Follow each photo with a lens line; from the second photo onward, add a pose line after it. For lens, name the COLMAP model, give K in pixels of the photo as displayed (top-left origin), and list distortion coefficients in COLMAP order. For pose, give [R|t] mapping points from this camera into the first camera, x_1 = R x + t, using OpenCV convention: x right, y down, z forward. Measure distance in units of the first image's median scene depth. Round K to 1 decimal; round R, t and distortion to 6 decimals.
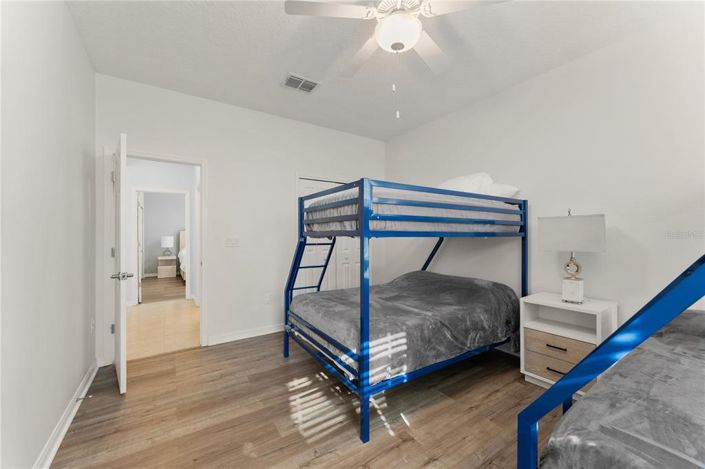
lens RADIAL K [[278.0, 0, 352.0], [0, 278.0, 233.8], [0, 0, 1]] dist [-0.000637, 0.000019]
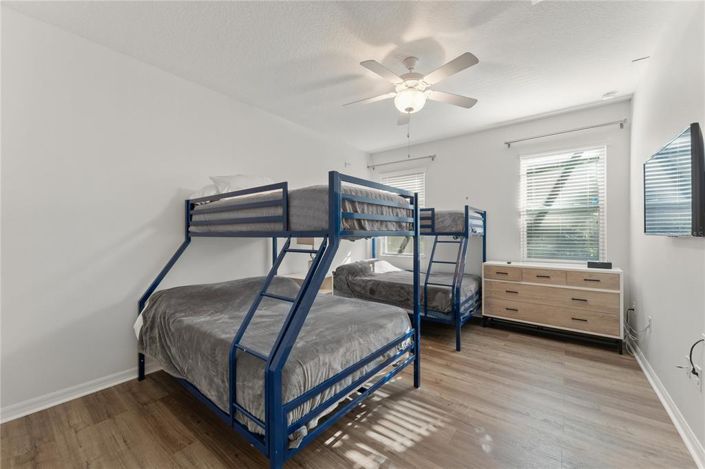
lens RADIAL K [[278.0, 0, 350.1], [0, 278.0, 235.1], [0, 0, 1]] dist [-0.000637, 0.000019]
pose [[-0.319106, -0.002668, 0.947715, -0.638765], [-0.001981, 0.999996, 0.002149, 0.006165], [-0.947717, -0.001191, -0.319110, 0.988987]]
